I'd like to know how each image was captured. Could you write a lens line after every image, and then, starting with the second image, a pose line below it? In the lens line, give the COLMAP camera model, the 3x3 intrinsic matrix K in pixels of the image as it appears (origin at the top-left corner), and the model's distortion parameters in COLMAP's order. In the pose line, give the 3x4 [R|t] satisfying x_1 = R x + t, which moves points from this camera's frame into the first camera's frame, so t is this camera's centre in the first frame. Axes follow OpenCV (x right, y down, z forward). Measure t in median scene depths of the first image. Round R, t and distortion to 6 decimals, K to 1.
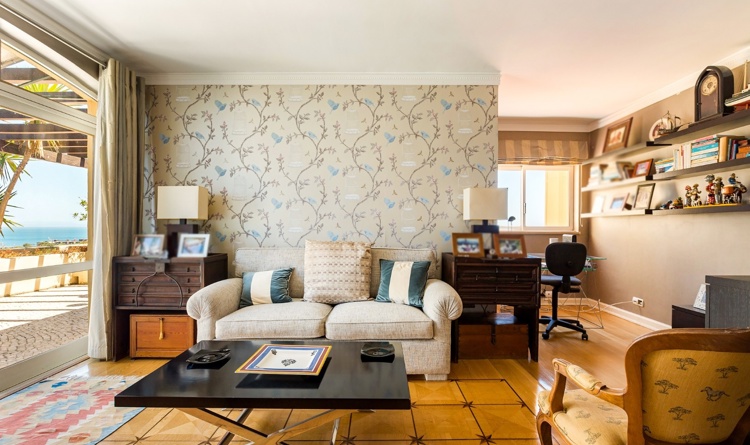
lens RADIAL K [[369.5, 0, 375.7], [0, 369.5, 221.2], [0, 0, 1]] dist [-0.005172, -0.000811]
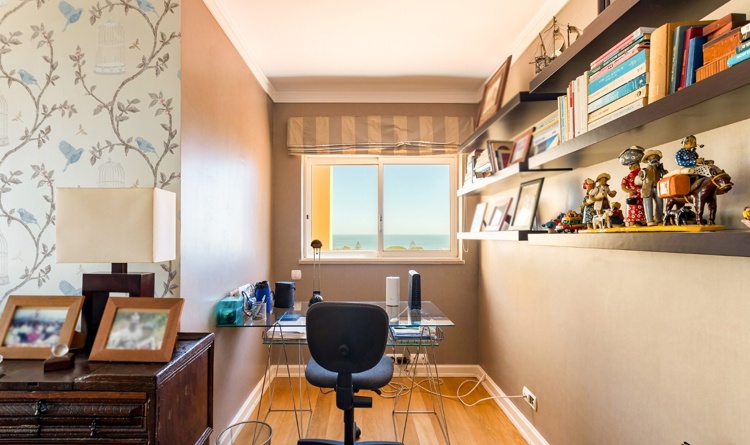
lens RADIAL K [[341.5, 0, 374.4], [0, 341.5, 225.1], [0, 0, 1]] dist [0.004102, 0.000267]
pose [[0.999654, -0.006134, -0.025596, 0.637462], [0.006031, 0.999973, -0.004108, -0.044859], [0.025620, 0.003953, 0.999664, 0.626192]]
